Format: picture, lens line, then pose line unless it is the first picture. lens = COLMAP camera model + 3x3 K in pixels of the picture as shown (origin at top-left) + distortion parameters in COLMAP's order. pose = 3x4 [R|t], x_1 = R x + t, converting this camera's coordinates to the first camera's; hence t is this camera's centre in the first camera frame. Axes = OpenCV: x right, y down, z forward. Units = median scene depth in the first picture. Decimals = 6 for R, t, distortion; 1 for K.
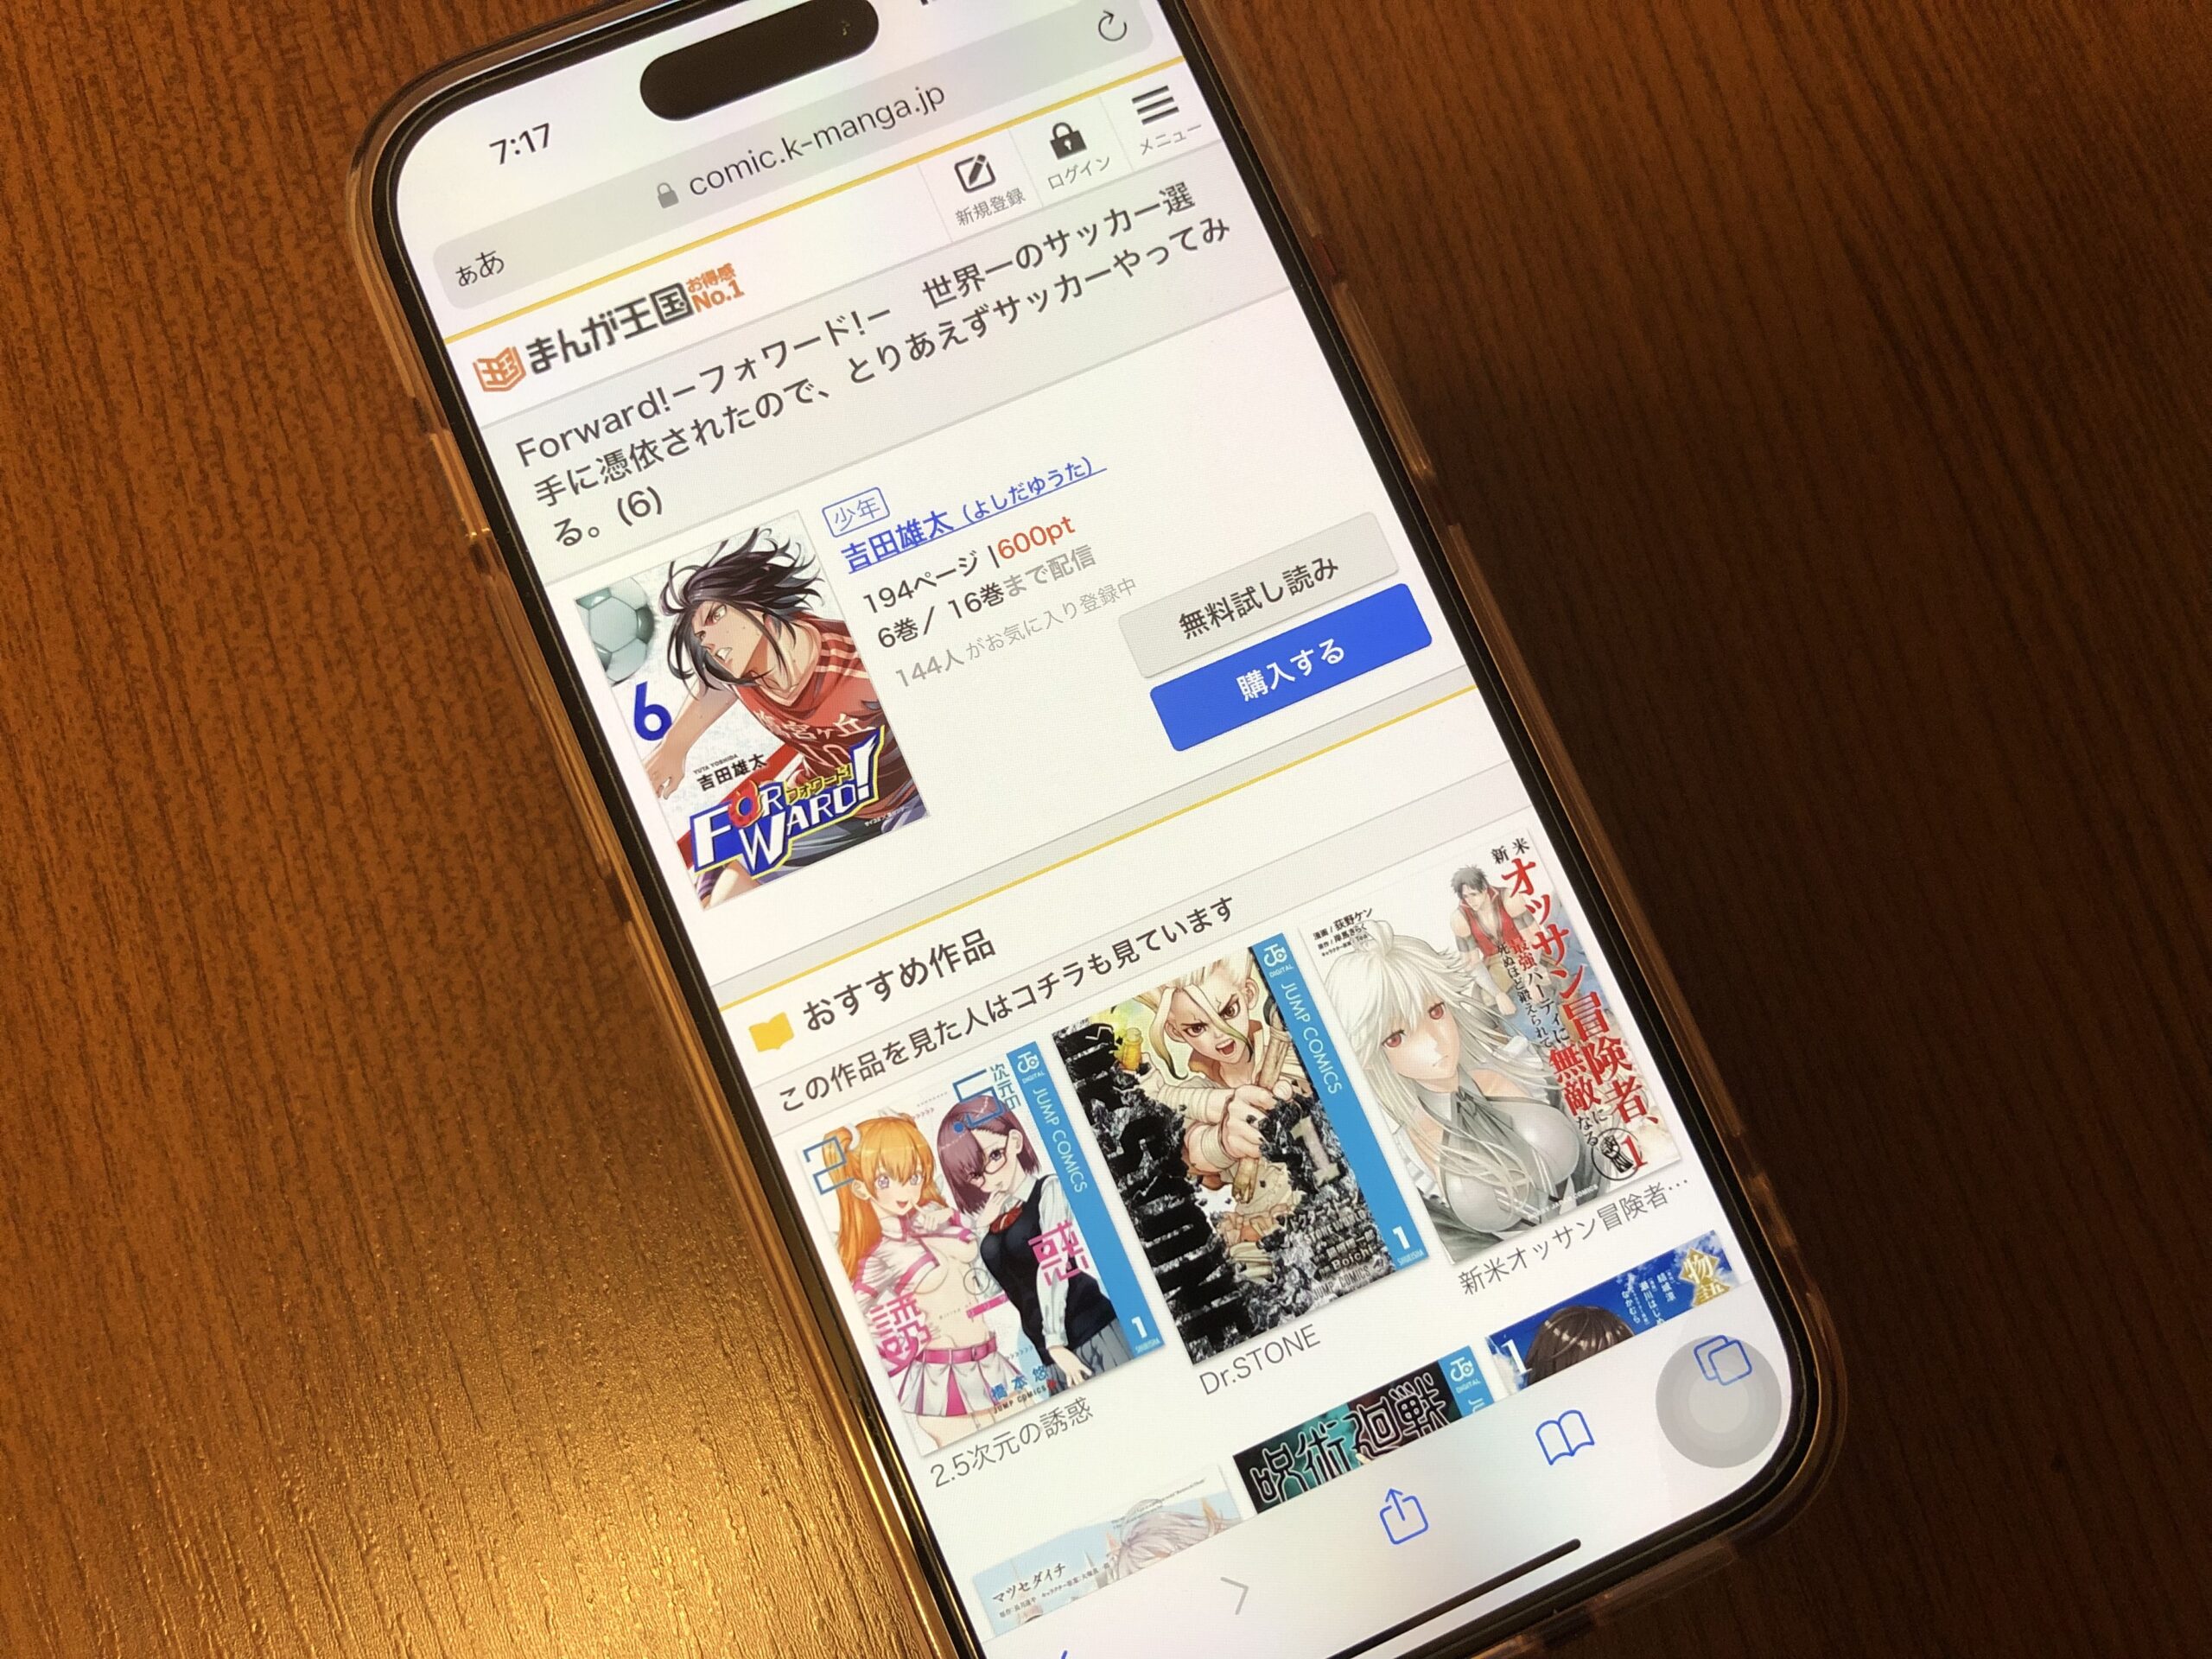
lens RADIAL K [[1783.3, 0, 1092.4], [0, 1783.3, 823.2], [0, 0, 1]] dist [0.020277, -0.019000]
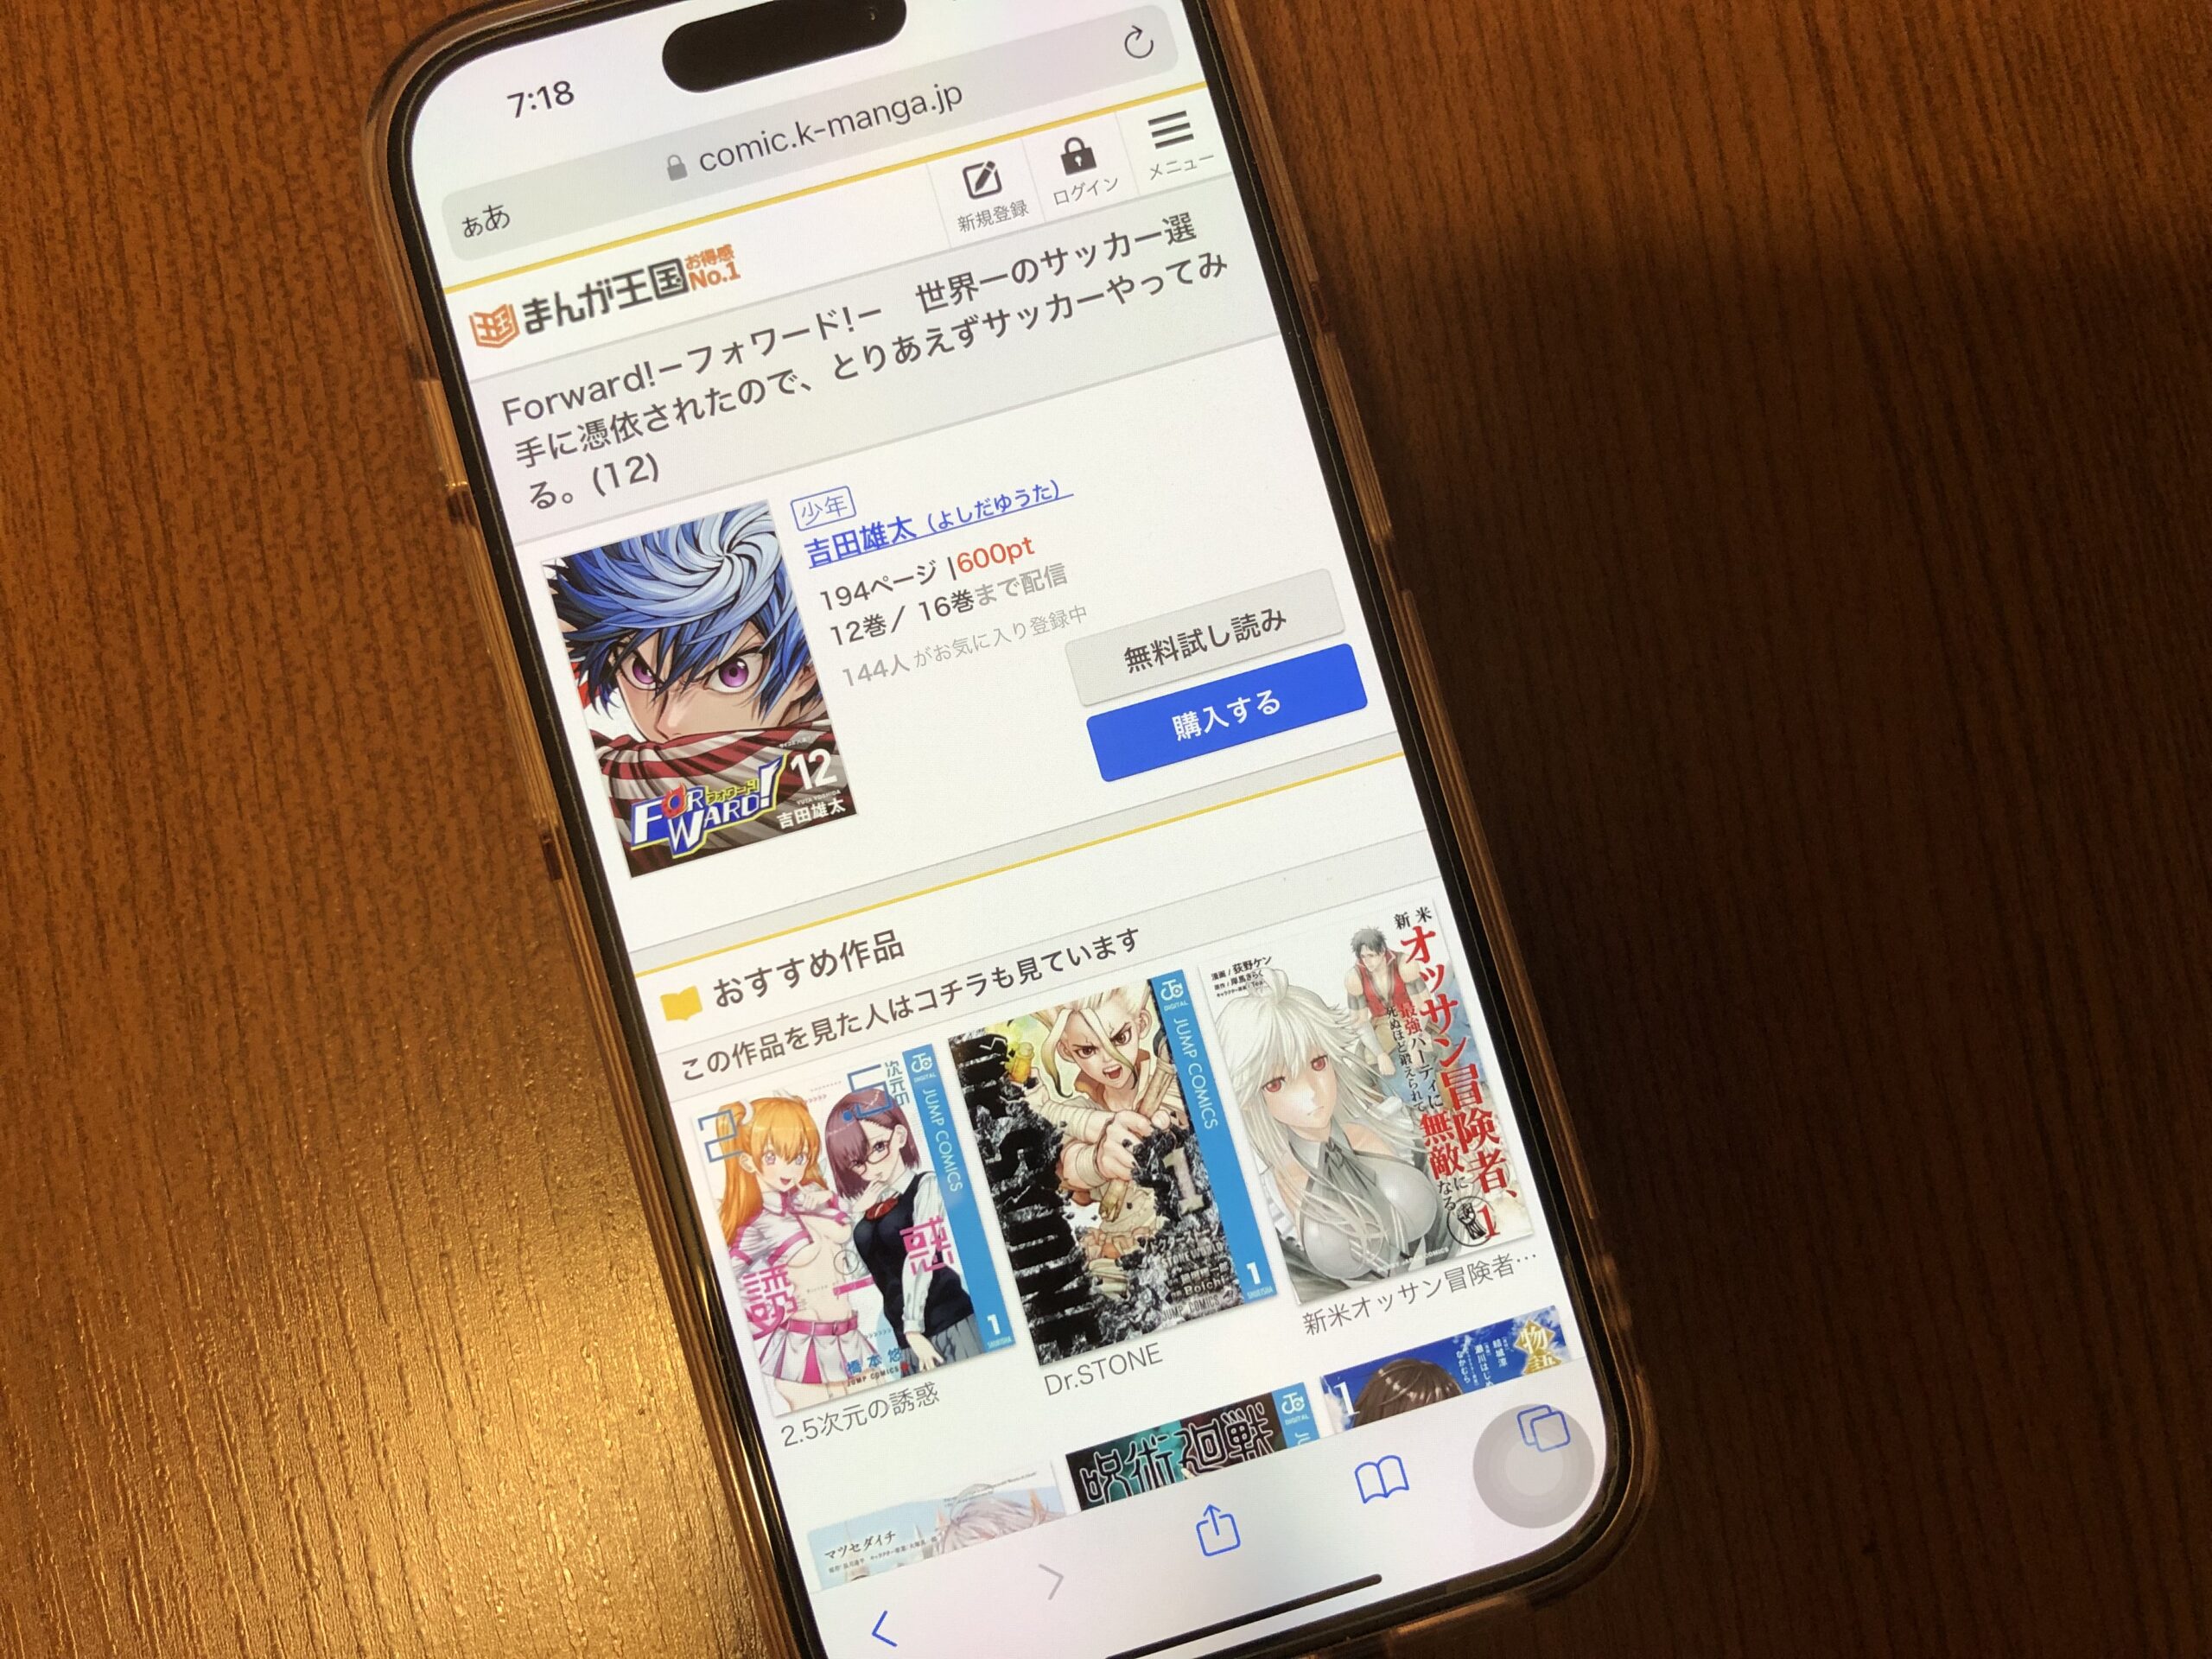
lens RADIAL K [[1783.3, 0, 1092.4], [0, 1783.3, 823.2], [0, 0, 1]] dist [0.020277, -0.019000]
pose [[0.991627, 0.126950, -0.023659, 0.069061], [-0.124754, 0.989084, 0.078418, -0.097876], [0.033356, -0.074810, 0.996640, -0.027712]]
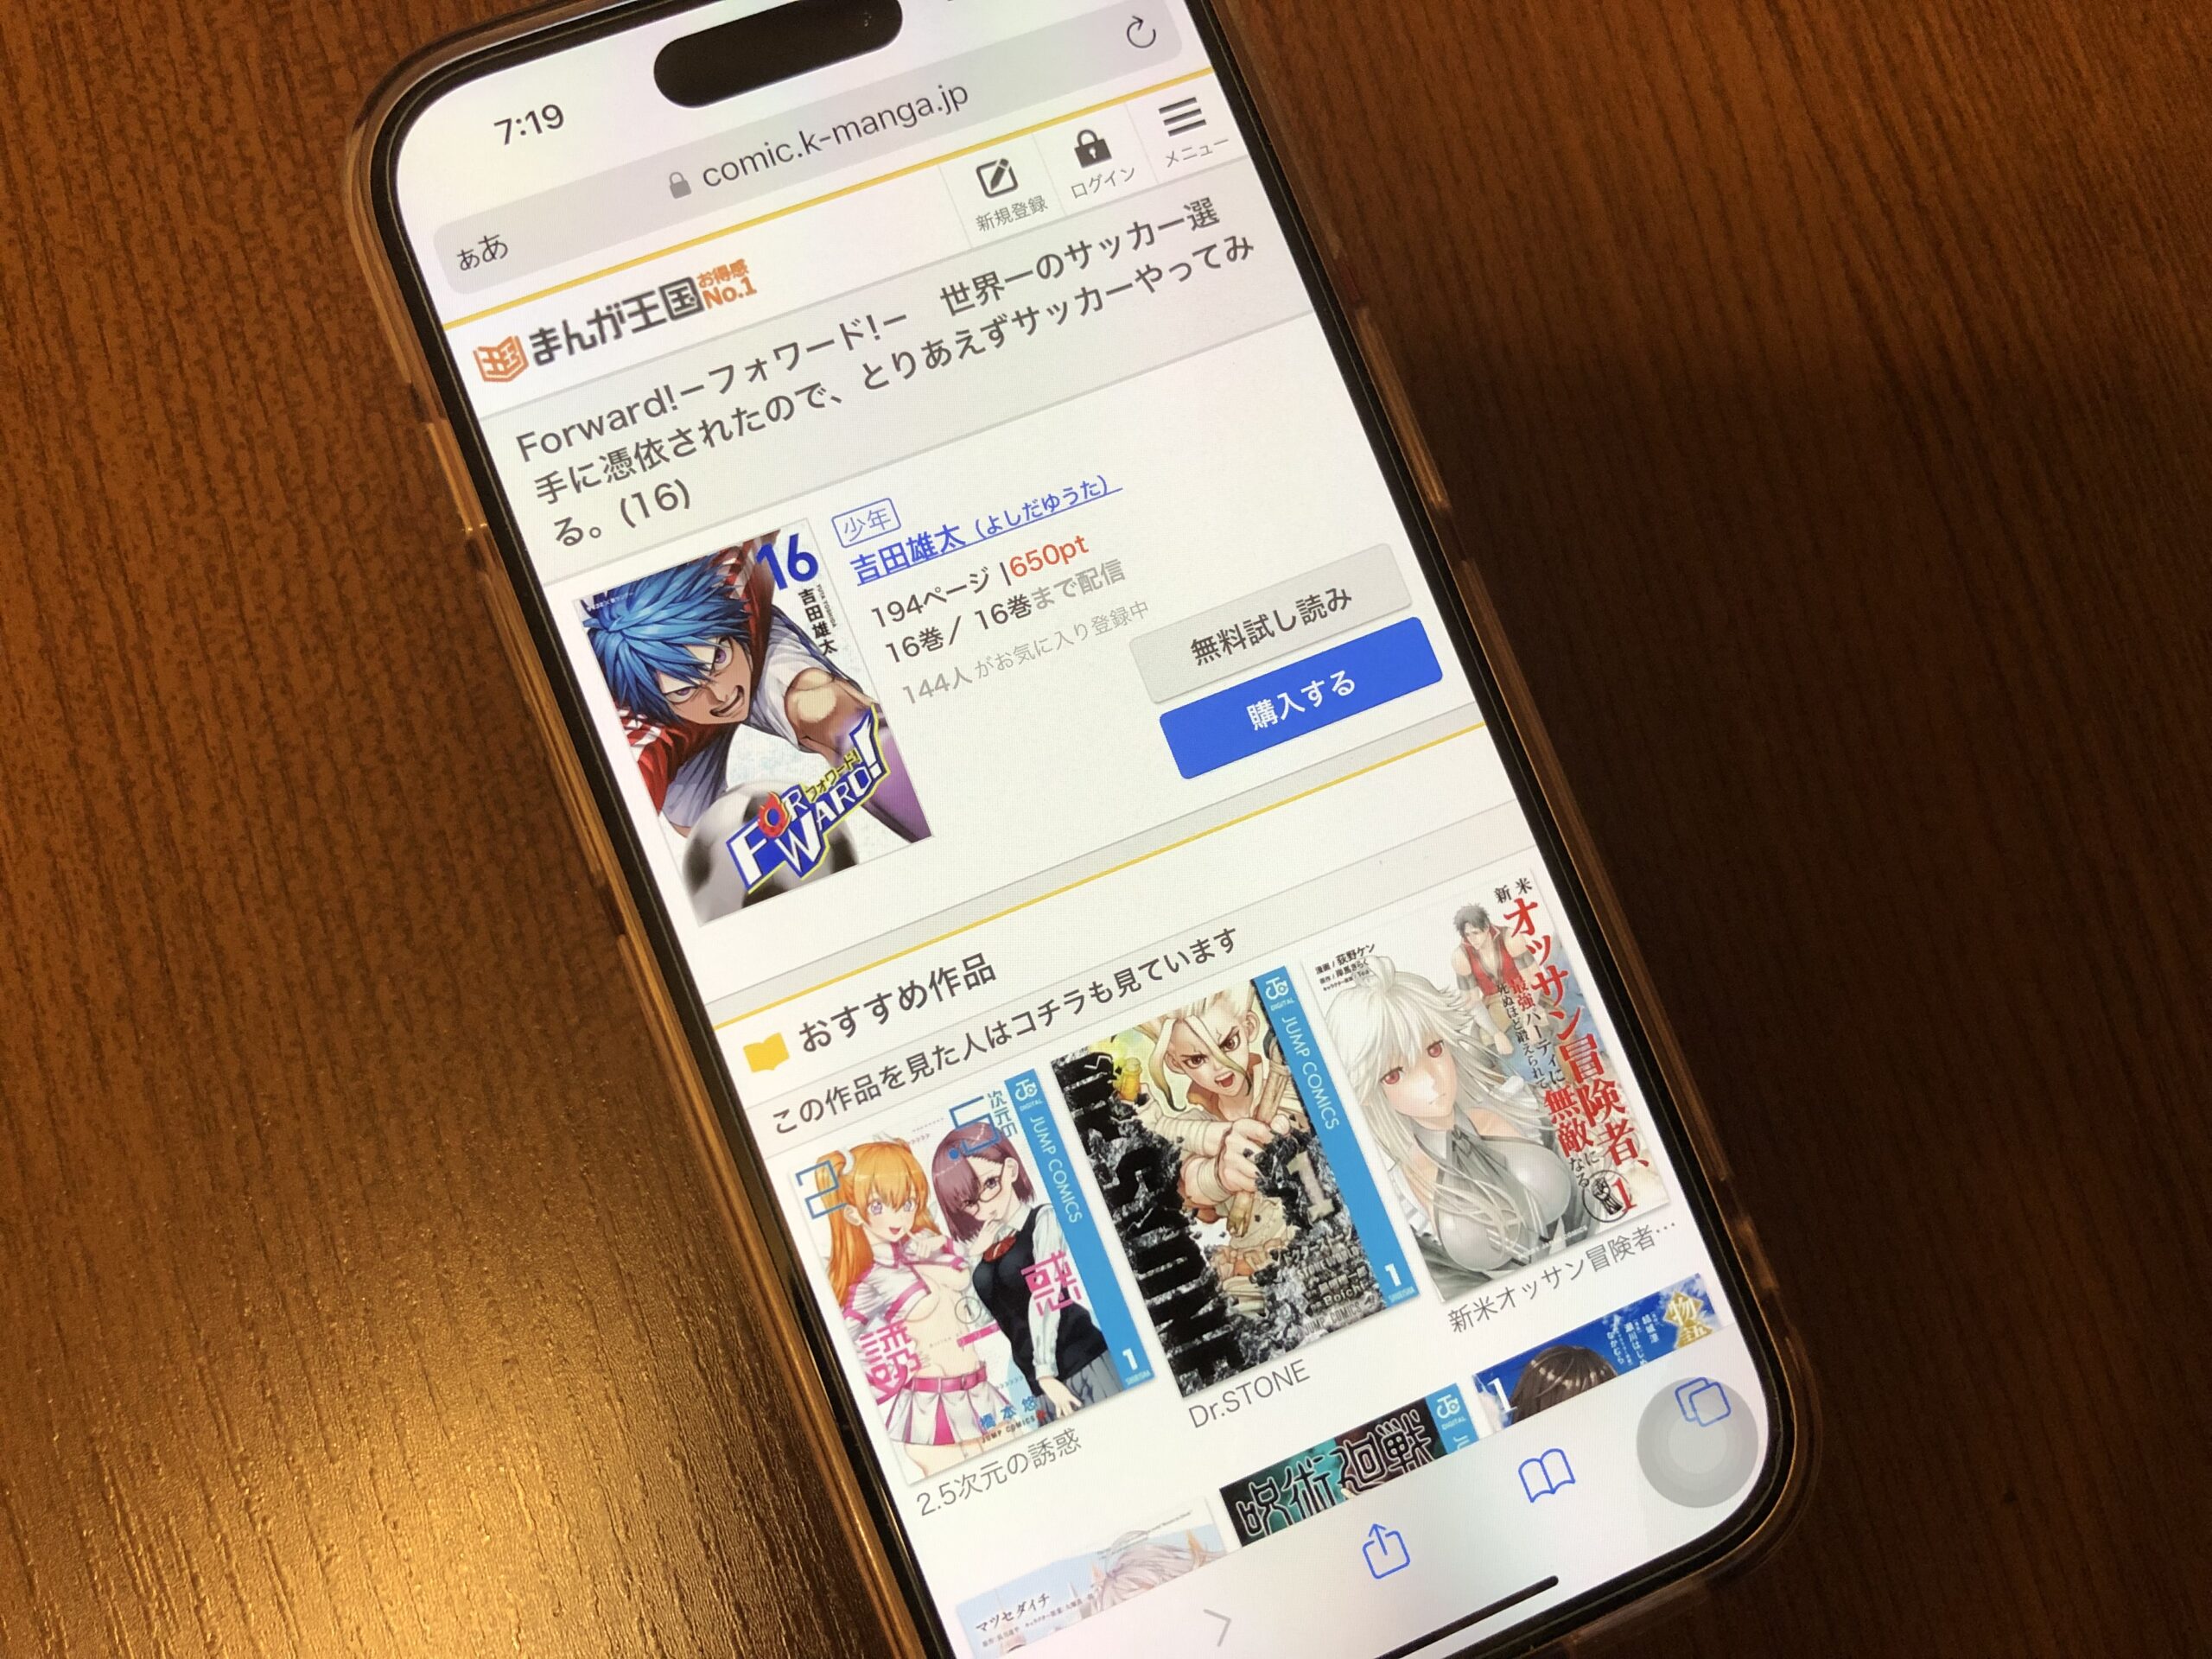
lens RADIAL K [[1783.3, 0, 1092.4], [0, 1783.3, 823.2], [0, 0, 1]] dist [0.020277, -0.019000]
pose [[0.998345, 0.034267, 0.046180, -0.049384], [-0.035399, 0.999087, 0.023925, -0.038321], [-0.045318, -0.025520, 0.998647, 0.013063]]
